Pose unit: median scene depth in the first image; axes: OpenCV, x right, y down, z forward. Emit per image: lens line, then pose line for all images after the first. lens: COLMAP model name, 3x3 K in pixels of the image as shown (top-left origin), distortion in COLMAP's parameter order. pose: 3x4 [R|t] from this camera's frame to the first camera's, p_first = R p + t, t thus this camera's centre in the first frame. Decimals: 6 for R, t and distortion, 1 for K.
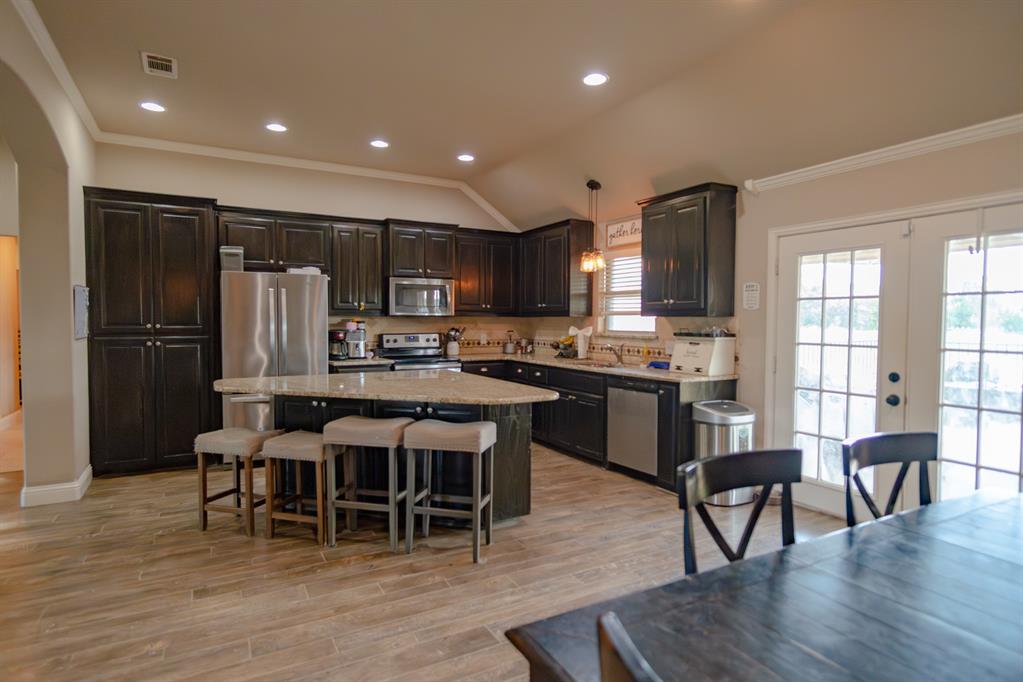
lens RADIAL K [[548.2, 0, 509.7], [0, 548.2, 338.3], [0, 0, 1]] dist [0.001488, 0.001046]
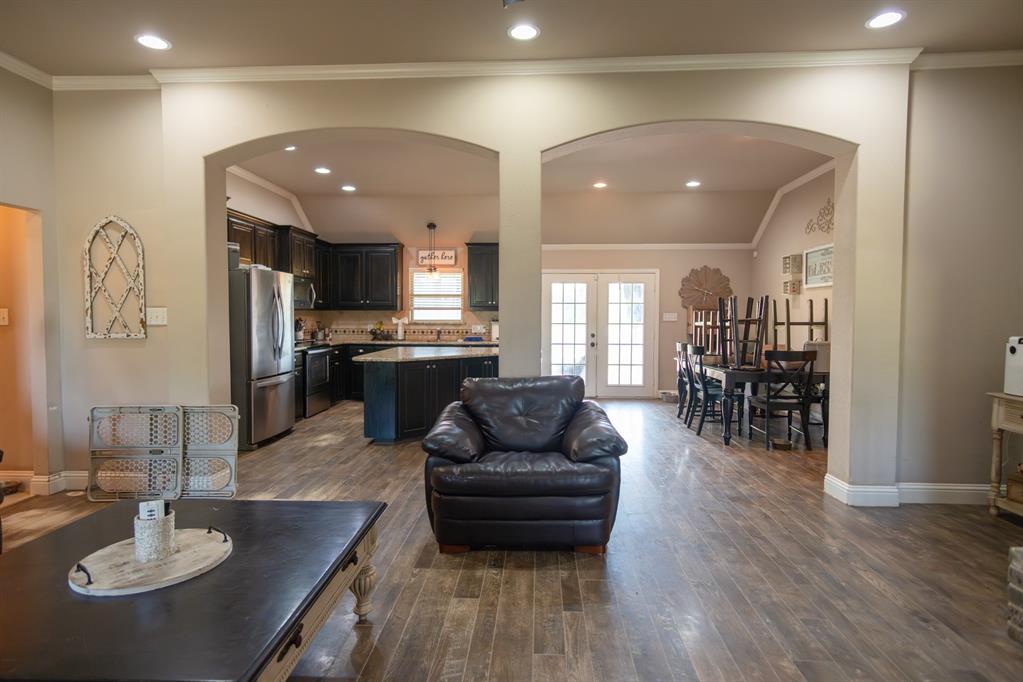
lens RADIAL K [[548.2, 0, 509.7], [0, 548.2, 338.3], [0, 0, 1]] dist [0.001488, 0.001046]
pose [[0.533051, -0.038615, 0.845202, -1.067261], [0.028241, 0.999213, 0.027840, 0.001866], [-0.845612, 0.009029, 0.533722, -0.015277]]
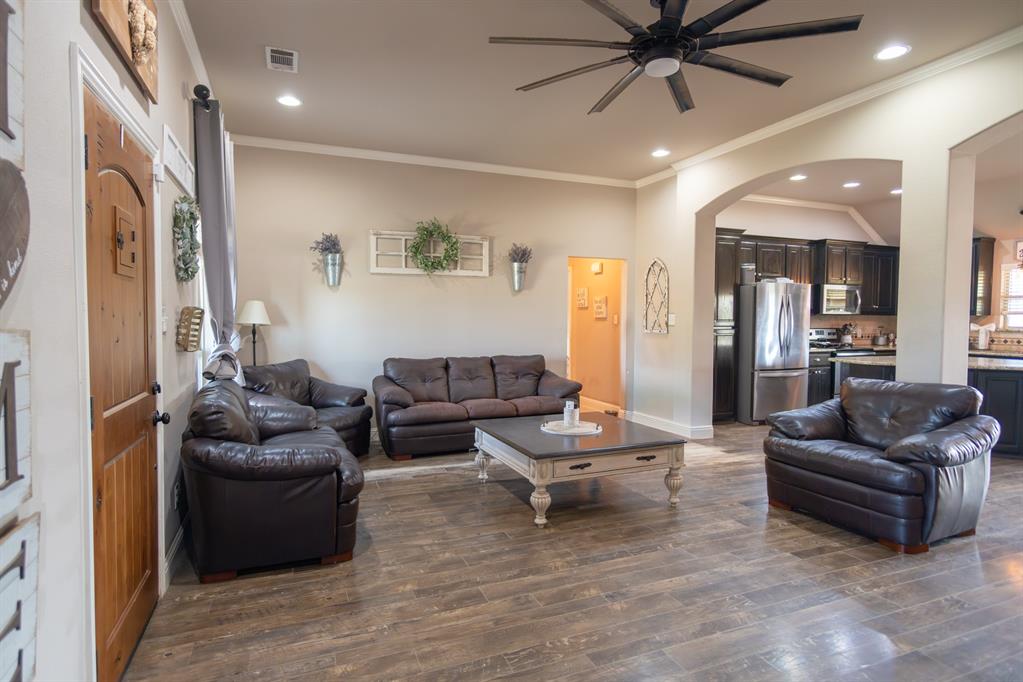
lens RADIAL K [[553.1, 0, 506.5], [0, 553.1, 335.5], [0, 0, 1]] dist [0.004189, 0.003616]
pose [[0.992361, 0.007806, -0.123125, -0.890205], [-0.007809, 0.999969, 0.000459, 0.015589], [0.123124, 0.000506, 0.992391, -0.428781]]
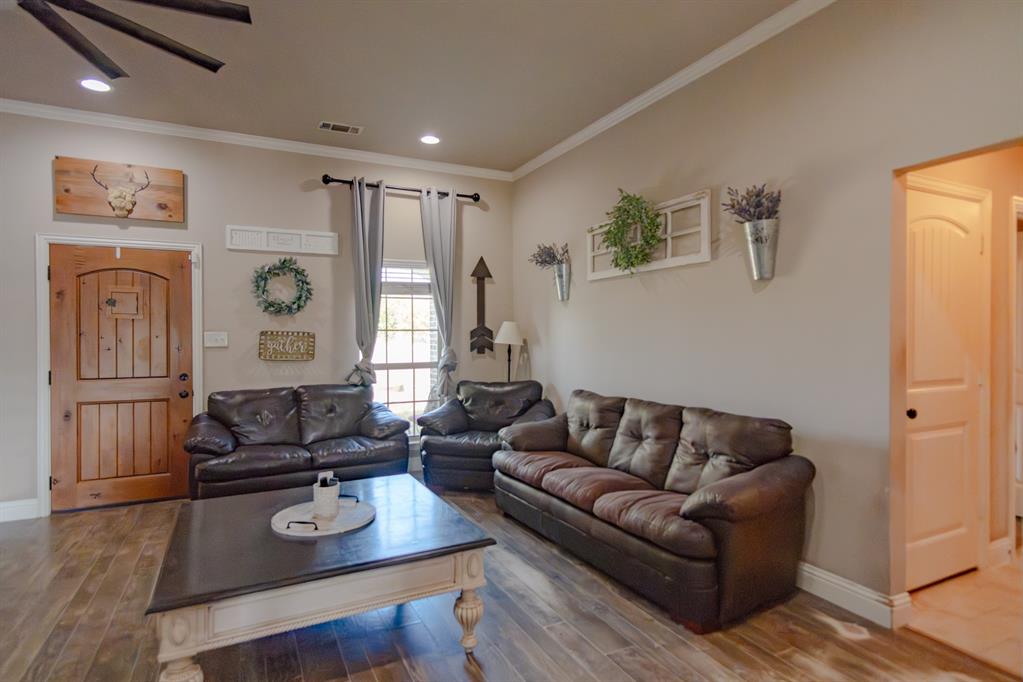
lens RADIAL K [[542.4, 0, 507.0], [0, 542.4, 338.7], [0, 0, 1]] dist [0.001258, 0.002008]
pose [[-0.044083, 0.004568, -0.999017, -0.429652], [-0.029874, 0.999536, 0.005888, -0.015758], [0.998581, 0.030104, -0.043927, 0.538742]]
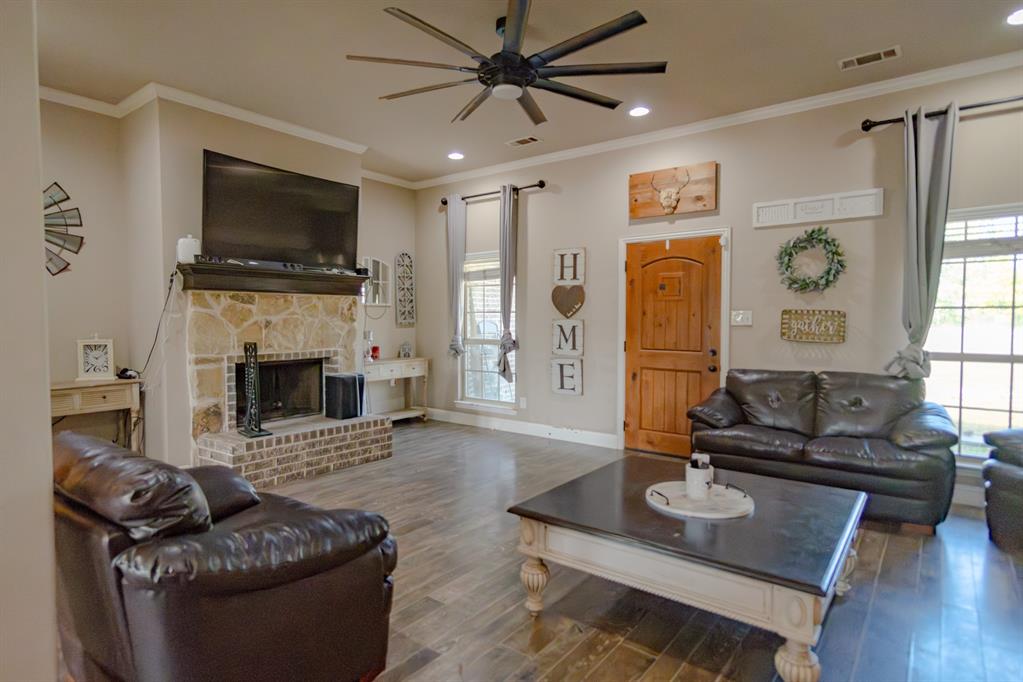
lens RADIAL K [[567.3, 0, 505.2], [0, 567.3, 337.4], [0, 0, 1]] dist [0.014090, 0.000645]
pose [[-0.923119, 0.016125, -0.384176, -0.555469], [-0.012337, 0.997364, 0.071506, -0.025857], [0.384316, 0.070748, -0.920487, 0.747065]]
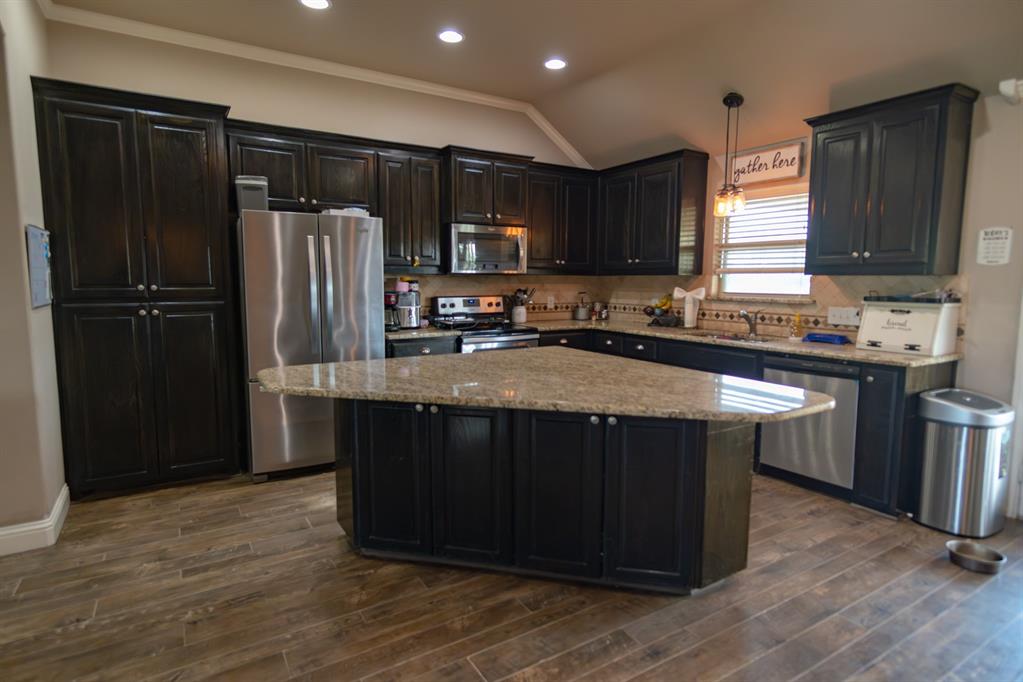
lens RADIAL K [[545.1, 0, 510.3], [0, 545.1, 335.5], [0, 0, 1]] dist [0.003746, 0.001816]
pose [[0.998975, -0.003632, 0.045118, -0.190966], [0.000466, 0.997547, 0.069997, -0.008645], [-0.045262, -0.069904, 0.996526, 0.243699]]
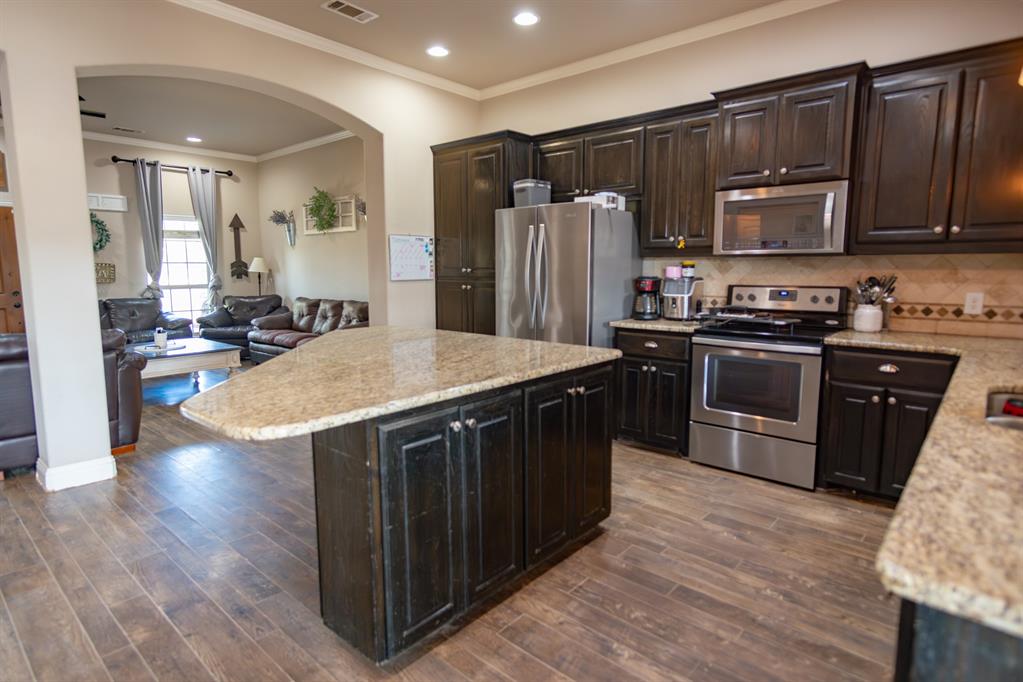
lens RADIAL K [[553.1, 0, 506.5], [0, 553.1, 335.5], [0, 0, 1]] dist [0.004189, 0.003616]
pose [[0.333248, 0.113303, -0.936007, 0.334870], [-0.030028, 0.993525, 0.109575, -0.014557], [0.942361, -0.008409, 0.334492, 0.638172]]
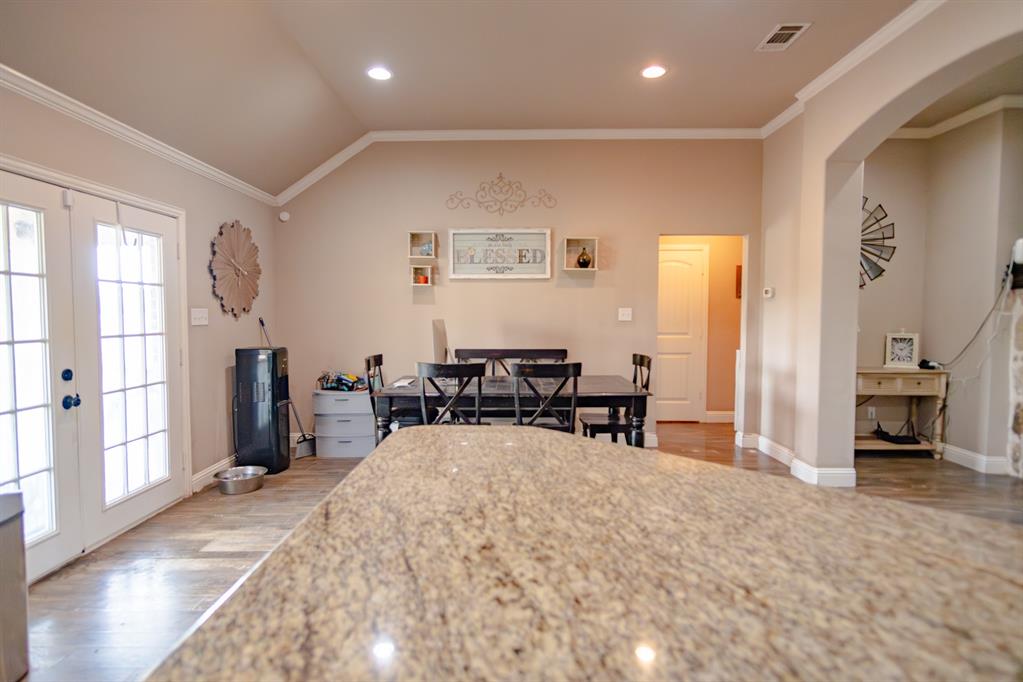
lens RADIAL K [[542.4, 0, 507.0], [0, 542.4, 338.7], [0, 0, 1]] dist [0.001258, 0.002008]
pose [[-0.866402, -0.029437, 0.498479, -0.187640], [0.010713, 0.996935, 0.077494, -0.026466], [-0.499233, 0.072481, -0.863431, 0.896727]]
